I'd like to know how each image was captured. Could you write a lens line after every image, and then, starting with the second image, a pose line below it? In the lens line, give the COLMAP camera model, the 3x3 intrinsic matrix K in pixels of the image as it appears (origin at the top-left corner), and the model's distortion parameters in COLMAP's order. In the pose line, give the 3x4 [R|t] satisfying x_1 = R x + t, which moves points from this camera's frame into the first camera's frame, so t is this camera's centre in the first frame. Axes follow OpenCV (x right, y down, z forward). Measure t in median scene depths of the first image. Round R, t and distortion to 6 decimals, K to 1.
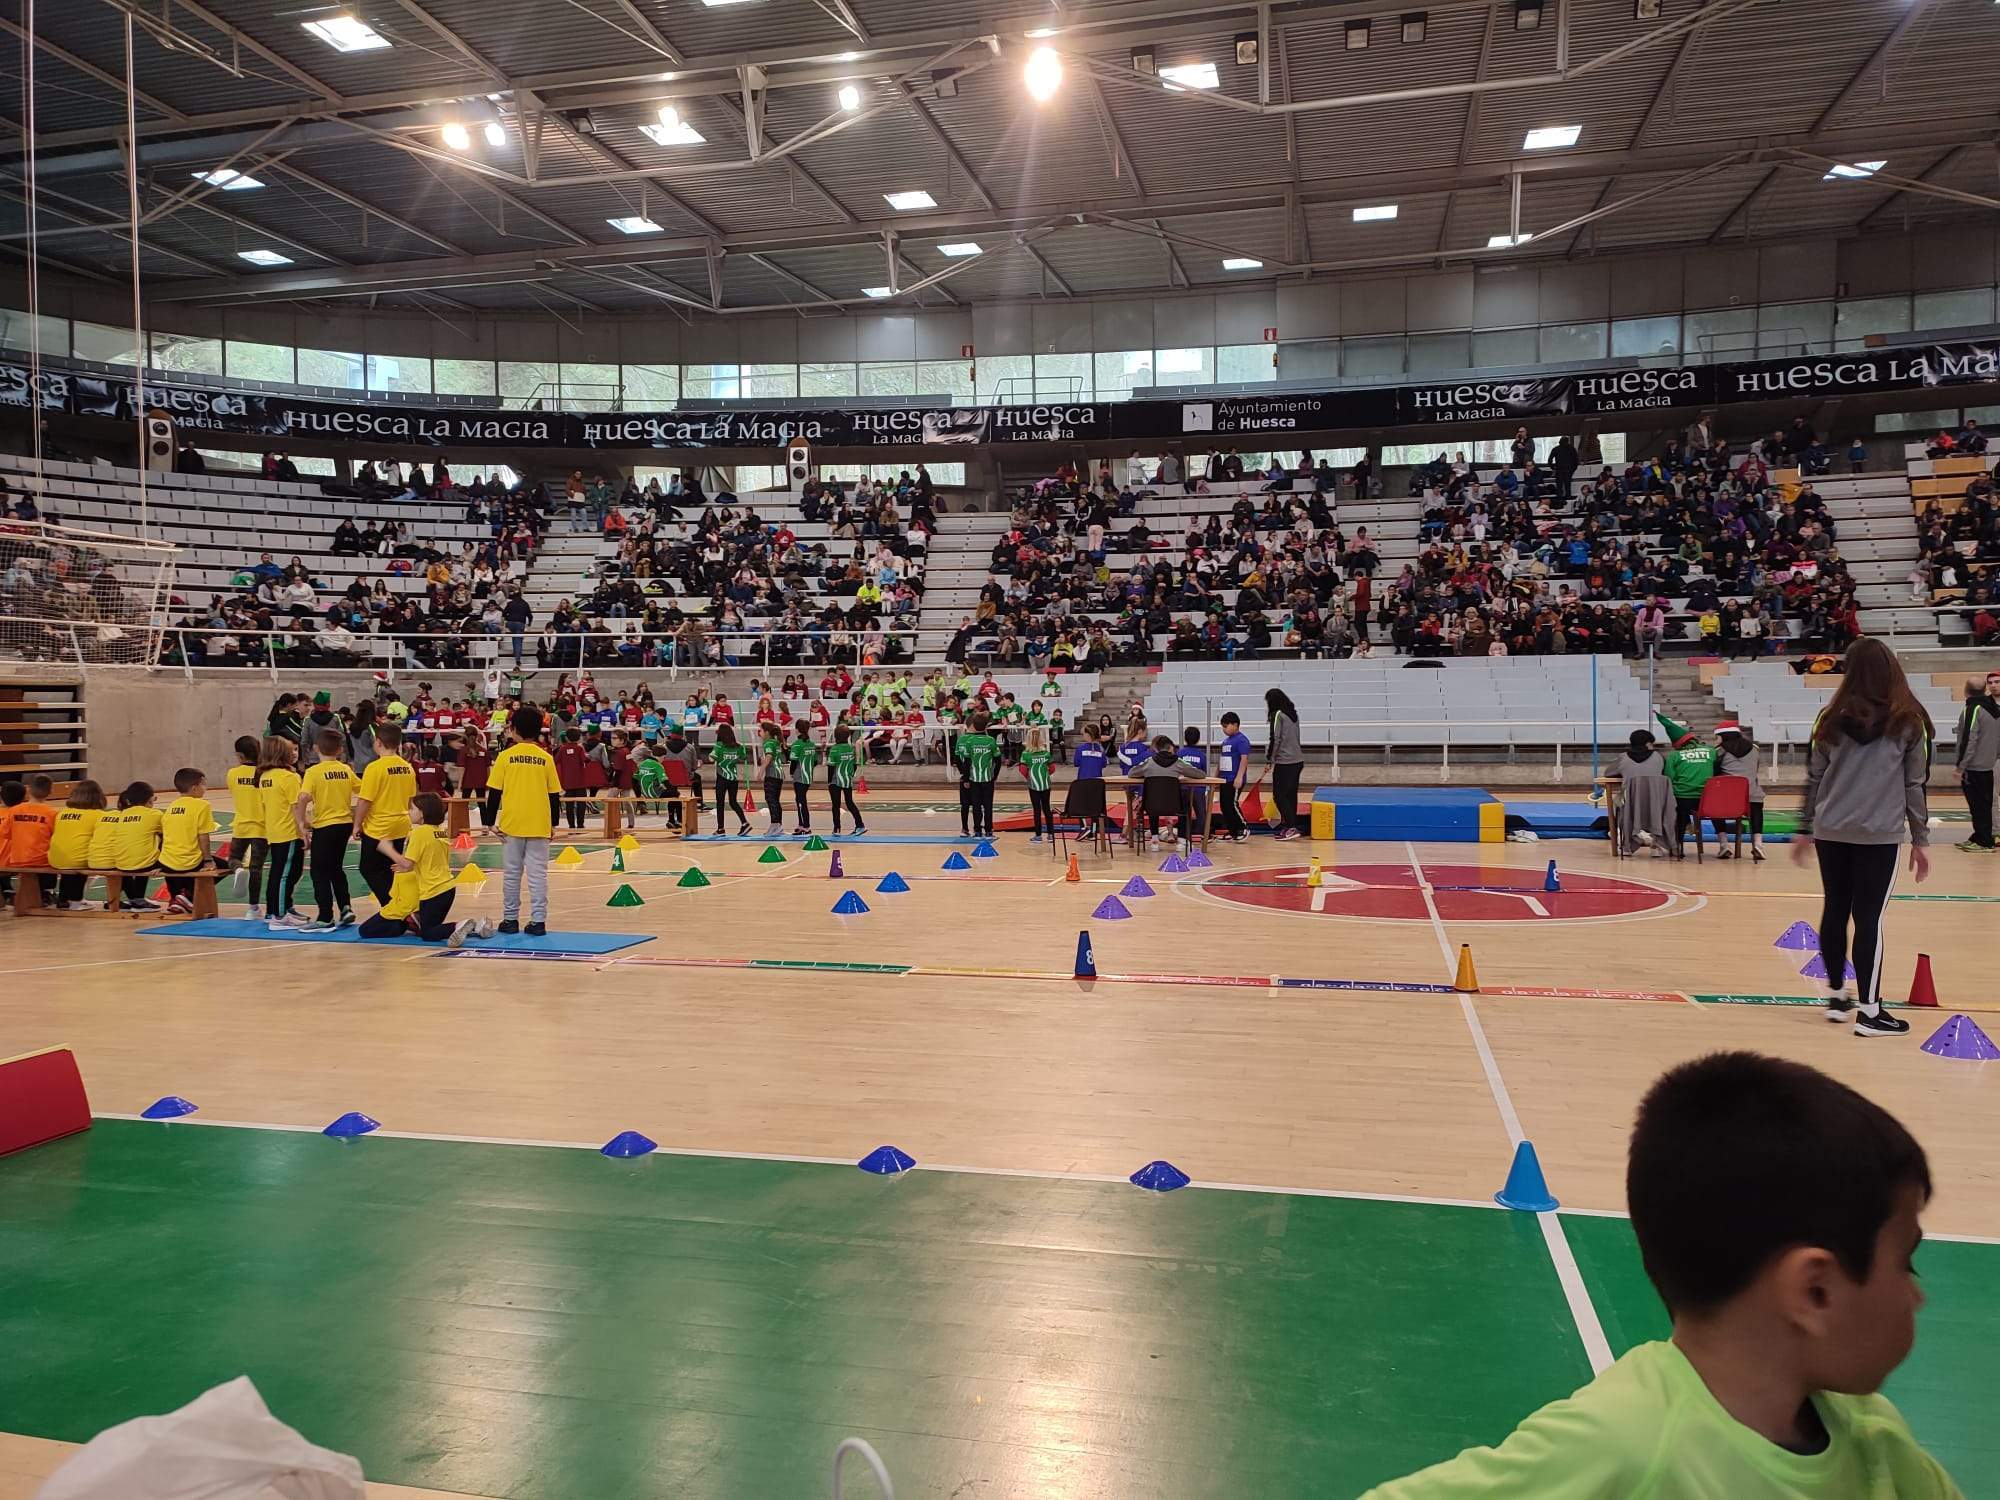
lens RADIAL K [[1433.8, 0, 1006.2], [0, 1433.8, 741.5], [0, 0, 1]] dist [0.046642, -0.045502]
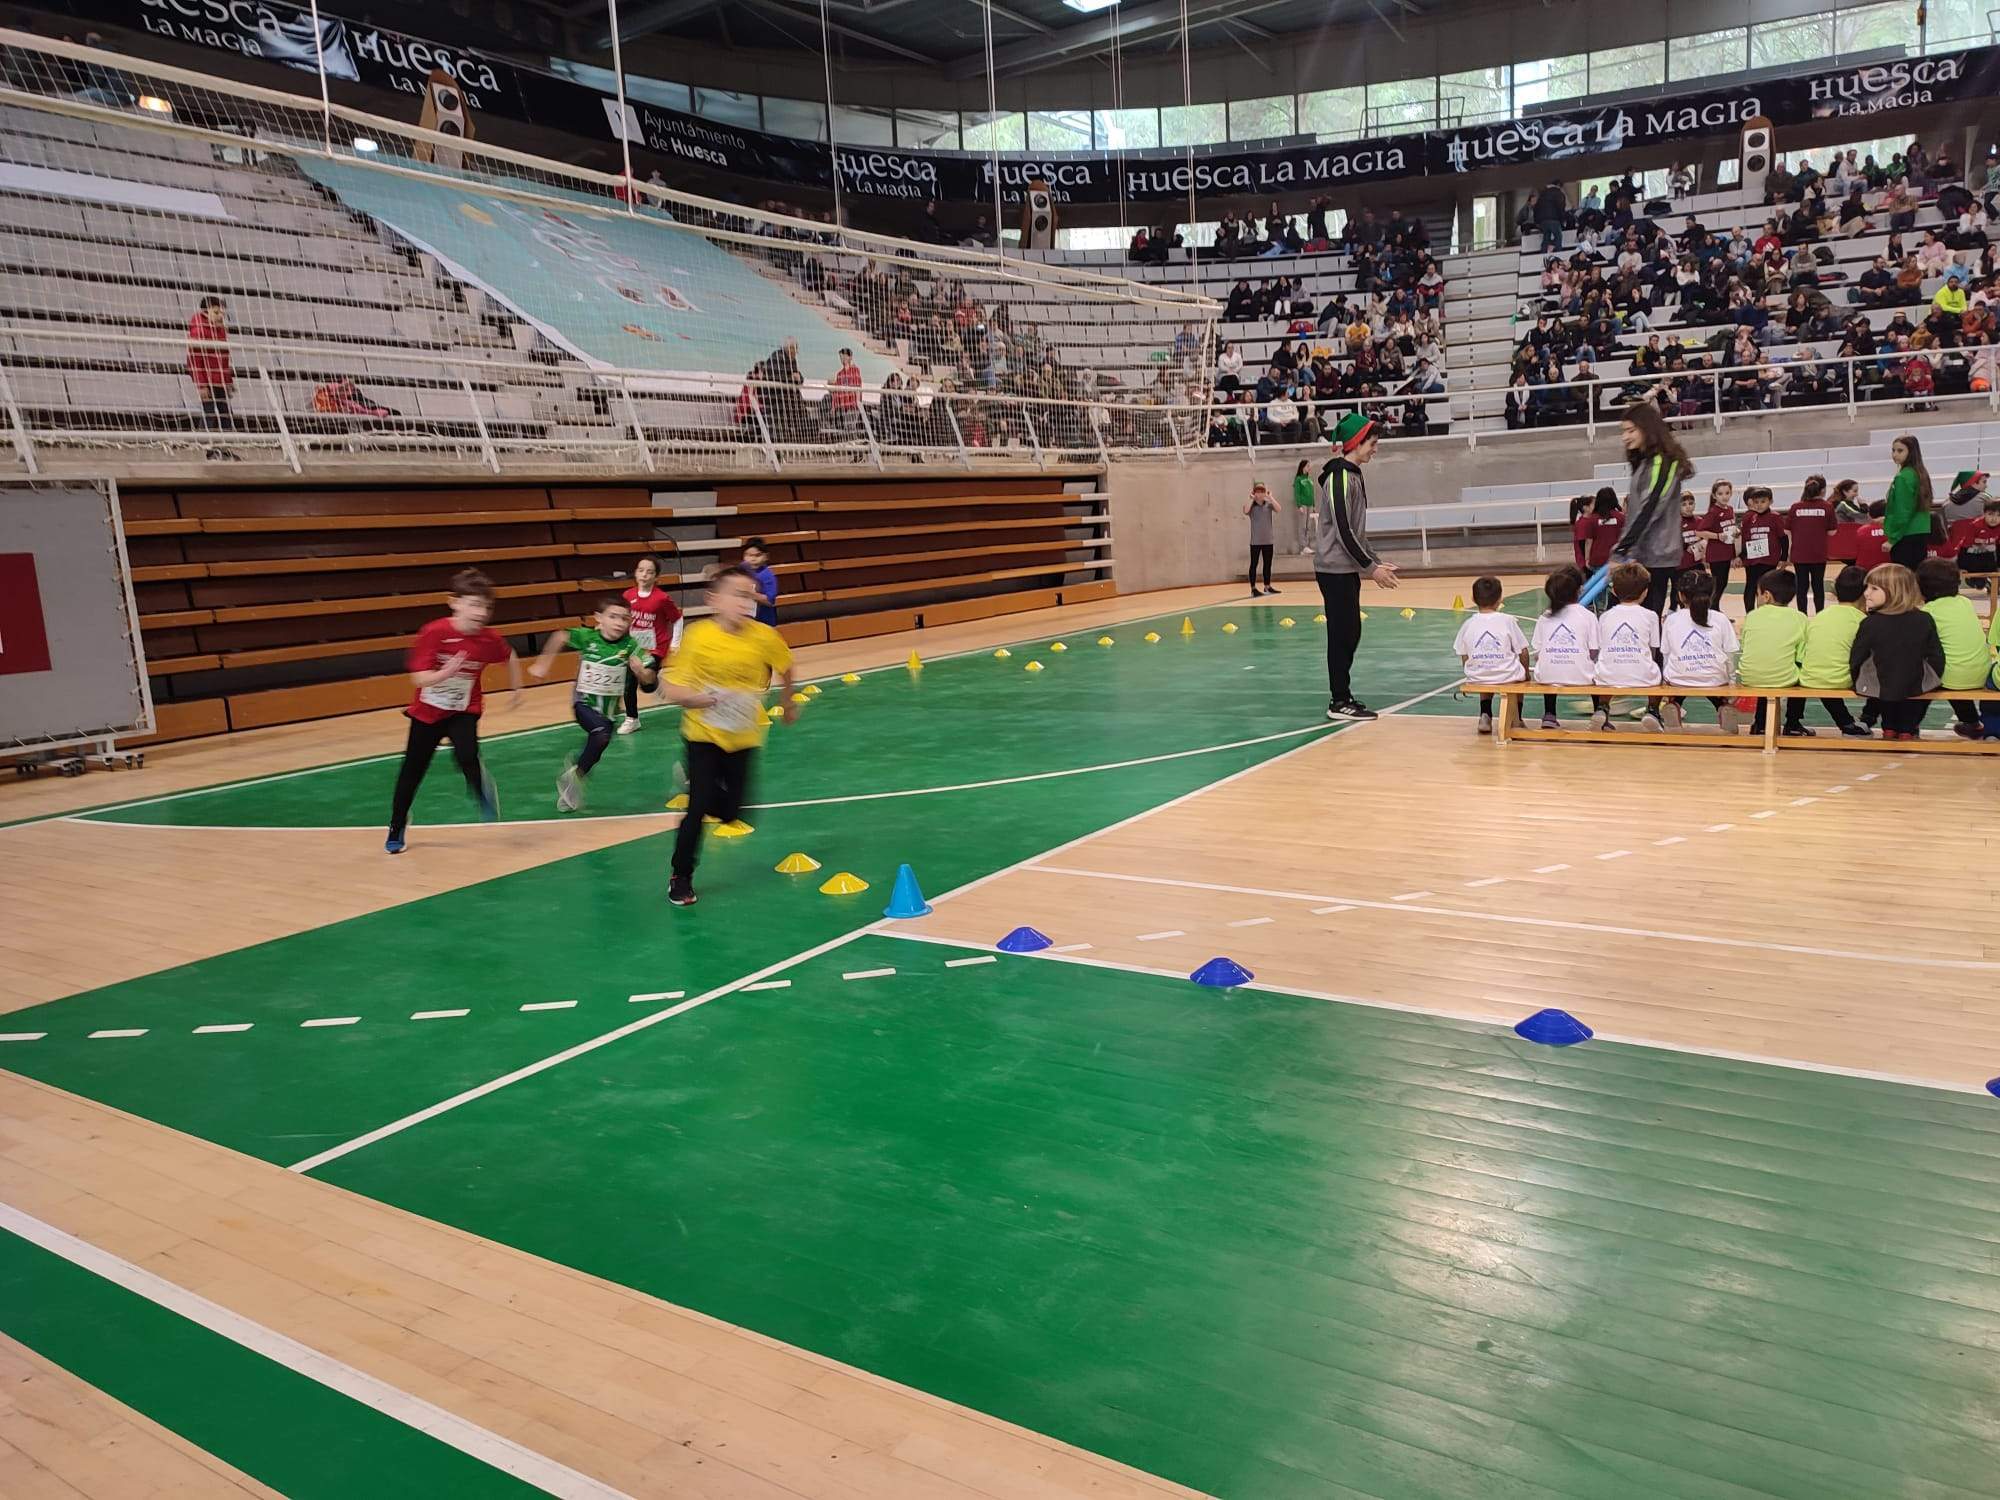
lens RADIAL K [[1433.8, 0, 1006.2], [0, 1433.8, 741.5], [0, 0, 1]] dist [0.046642, -0.045502]
pose [[0.935166, 0.007937, -0.354122, -0.245881], [0.042611, 0.989968, 0.134715, 0.002398], [0.351638, -0.141070, 0.925446, 0.075072]]
